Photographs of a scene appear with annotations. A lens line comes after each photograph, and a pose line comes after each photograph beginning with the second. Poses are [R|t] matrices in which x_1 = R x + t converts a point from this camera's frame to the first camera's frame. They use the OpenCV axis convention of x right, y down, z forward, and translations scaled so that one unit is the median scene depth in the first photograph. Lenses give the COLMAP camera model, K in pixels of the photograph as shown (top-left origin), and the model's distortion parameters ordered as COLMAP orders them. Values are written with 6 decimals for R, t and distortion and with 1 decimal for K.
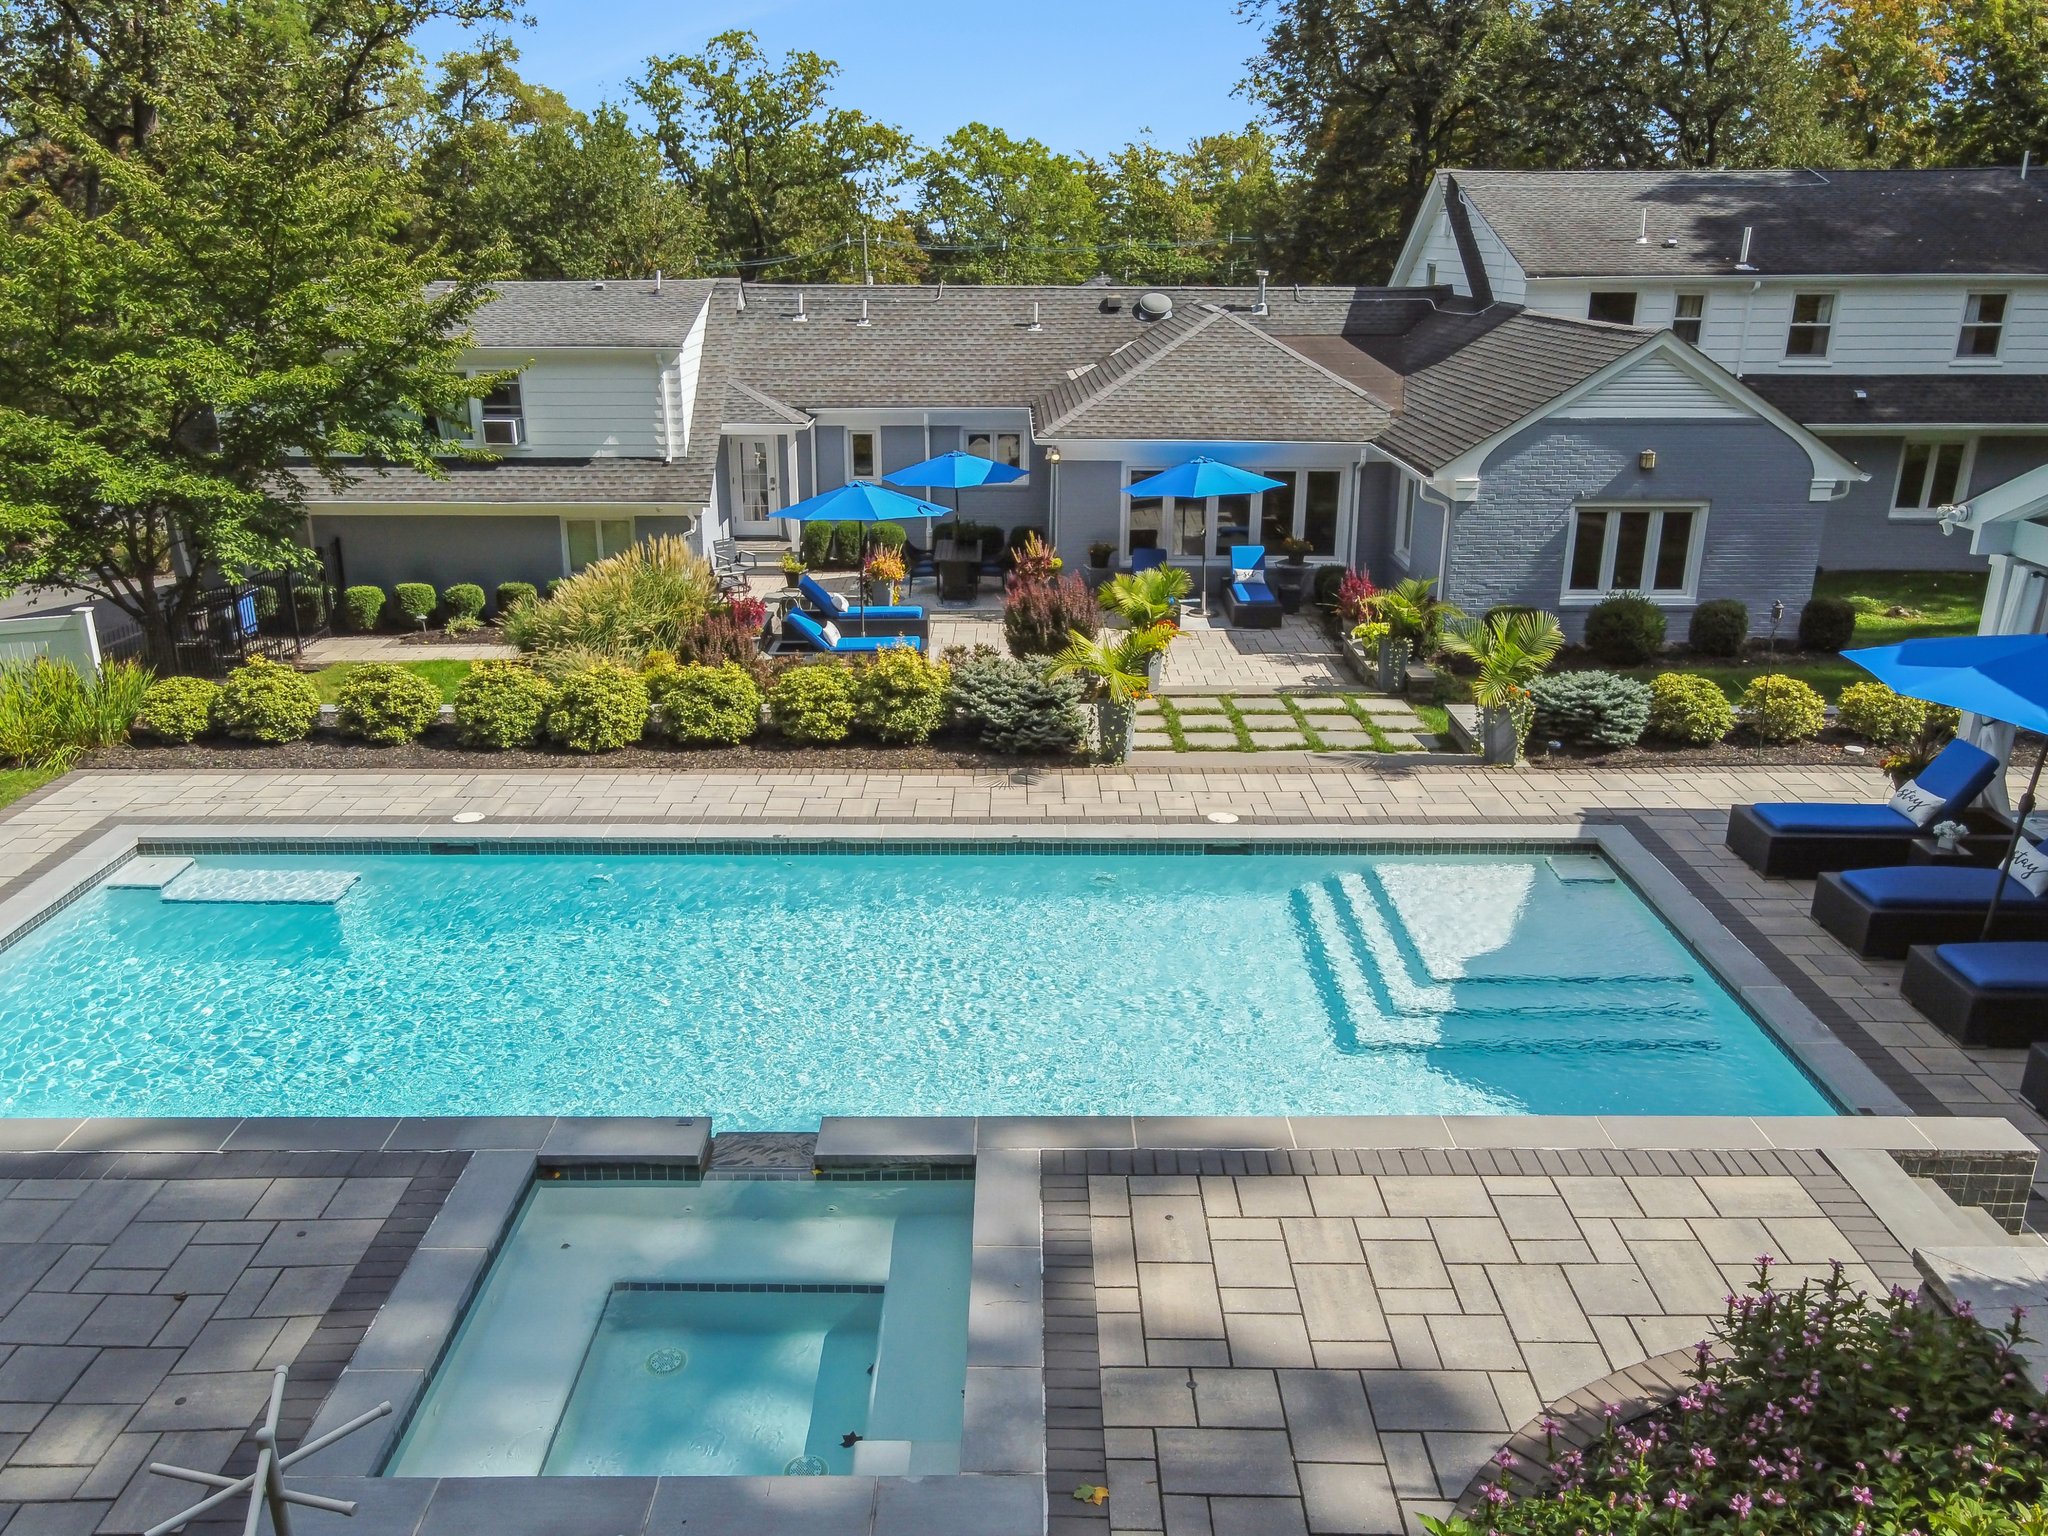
lens RADIAL K [[1529.2, 0, 1026.7], [0, 1529.2, 821.8], [0, 0, 1]] dist [-0.006702, 0.003447]
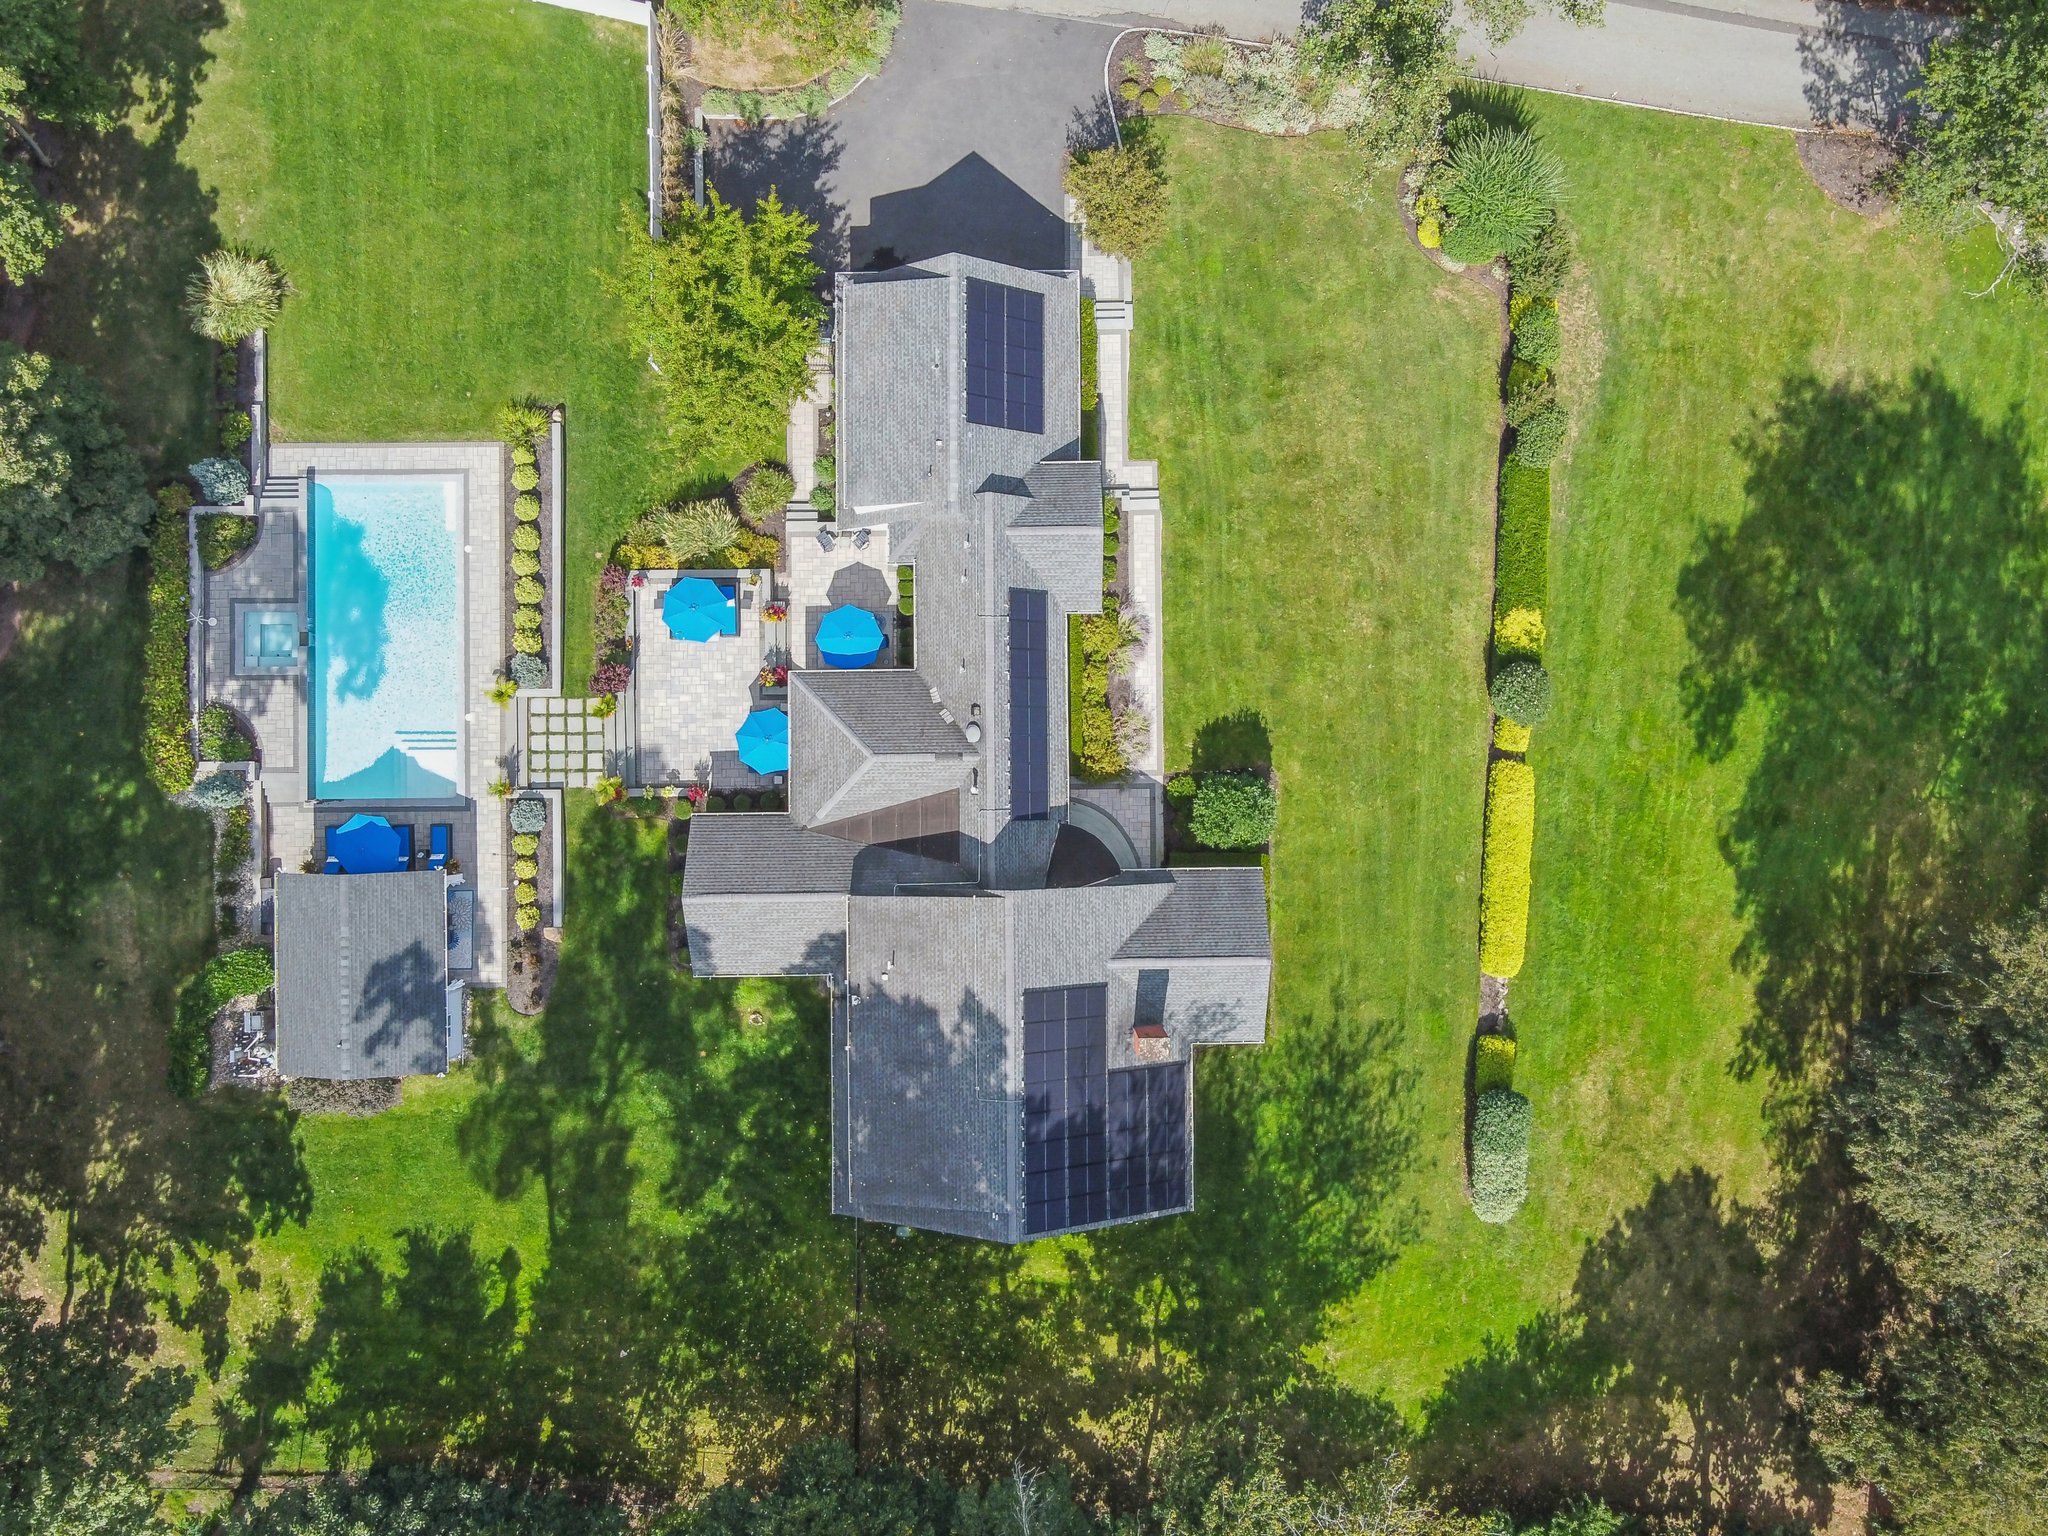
lens RADIAL K [[1636.7, 0, 1019.9], [0, 1636.7, 795.6], [0, 0, 1]] dist [-0.004644, -0.003949]
pose [[0.007557, 0.999951, 0.006322, 0.165992], [-0.358492, -0.003193, 0.933527, -2.472020], [0.933502, -0.009321, 0.358450, 0.385006]]
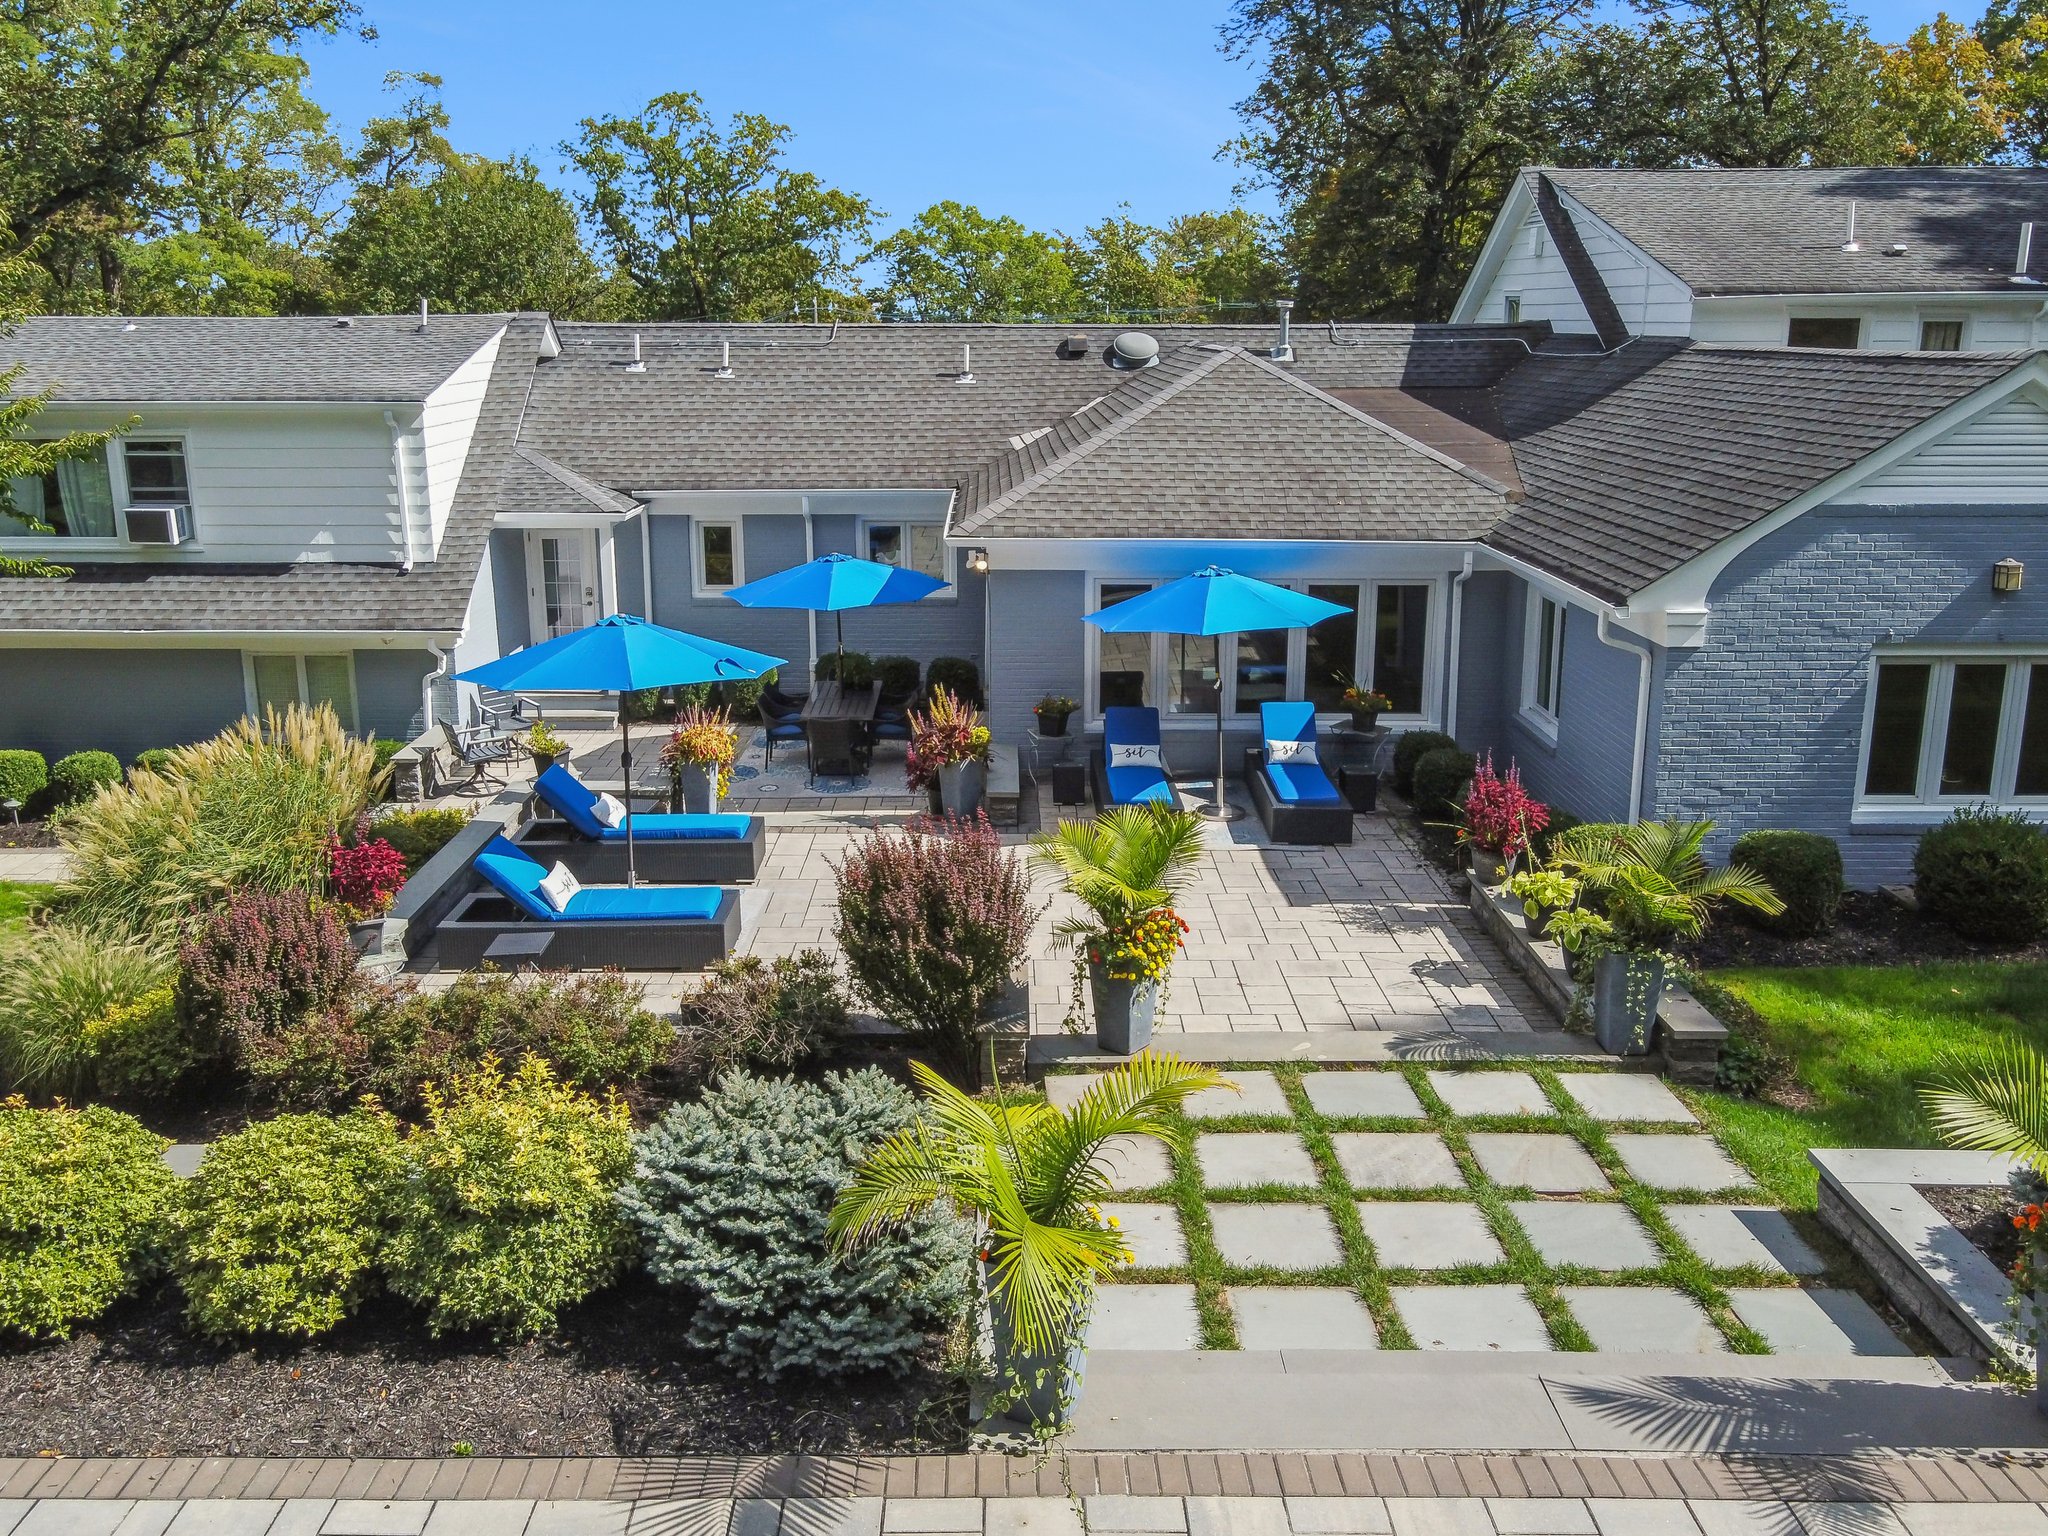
lens RADIAL K [[1602.5, 0, 1021.9], [0, 1602.5, 648.4], [0, 0, 1]] dist [-0.003354, -0.000008]
pose [[0.999965, -0.002931, 0.007856, 0.027978], [0.004179, 0.986469, -0.163895, -0.087304], [-0.007269, 0.163922, 0.986446, 0.320320]]
